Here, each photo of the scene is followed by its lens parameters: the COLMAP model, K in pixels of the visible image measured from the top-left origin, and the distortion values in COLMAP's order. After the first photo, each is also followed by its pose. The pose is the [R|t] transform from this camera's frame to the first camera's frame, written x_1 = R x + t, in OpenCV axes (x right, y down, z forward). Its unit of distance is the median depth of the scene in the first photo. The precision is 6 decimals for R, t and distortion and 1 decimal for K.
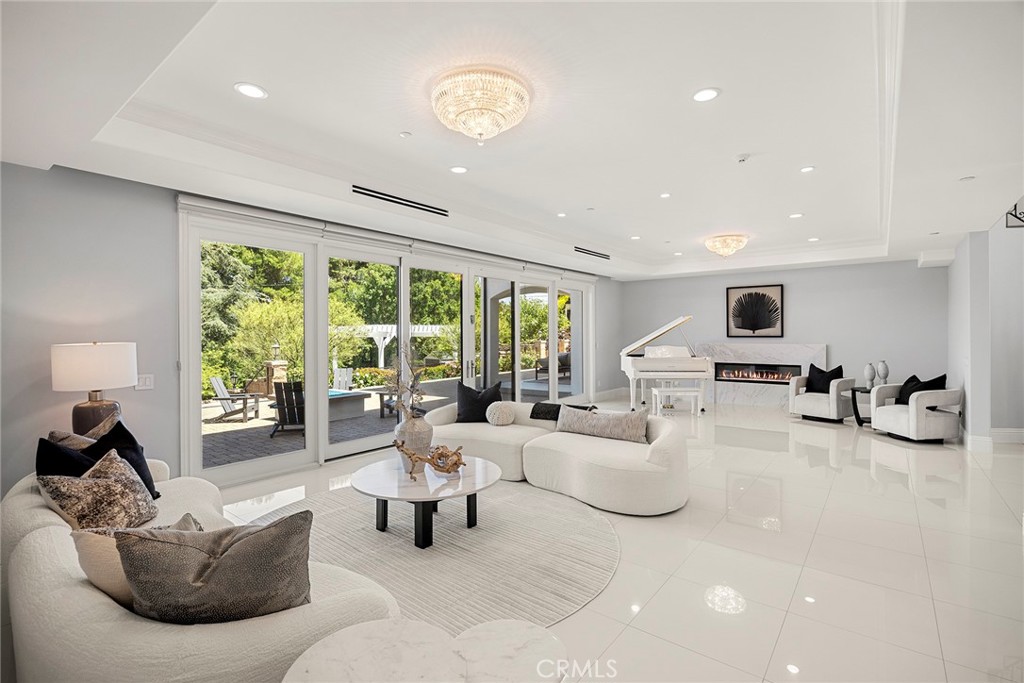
lens RADIAL K [[447.2, 0, 512.6], [0, 447.2, 340.3], [0, 0, 1]] dist [-0.000213, -0.000017]
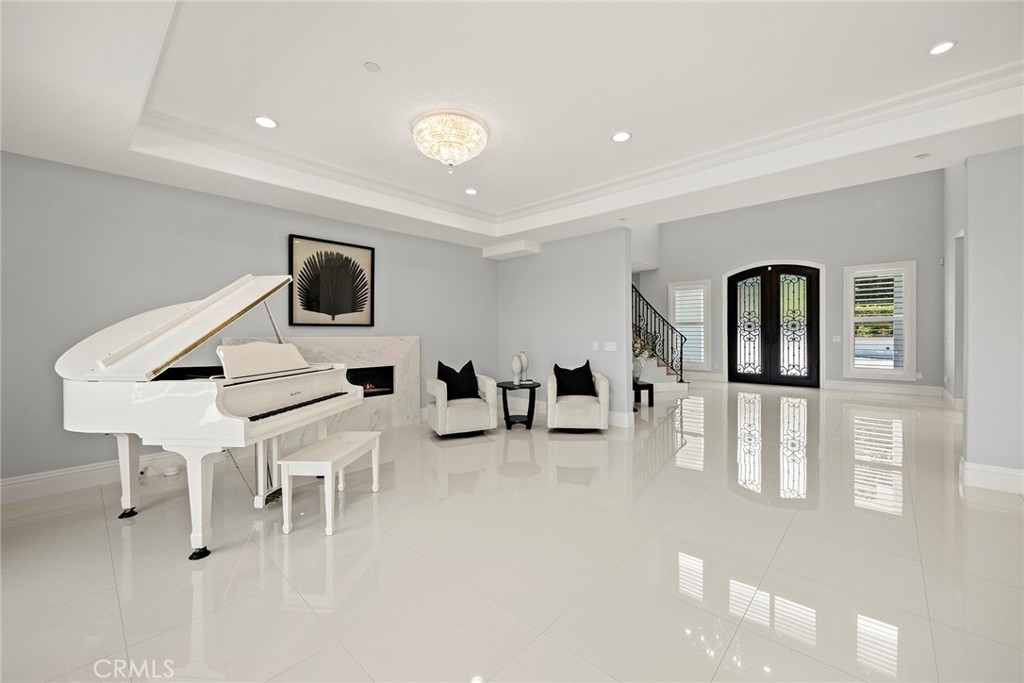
lens RADIAL K [[417.4, 0, 512.7], [0, 417.4, 334.4], [0, 0, 1]] dist [0.008600, 0.000916]
pose [[0.049284, -0.000684, 0.998785, -0.015968], [0.015304, 0.999883, -0.000070, 0.008332], [-0.998668, 0.015288, 0.049289, 0.749043]]
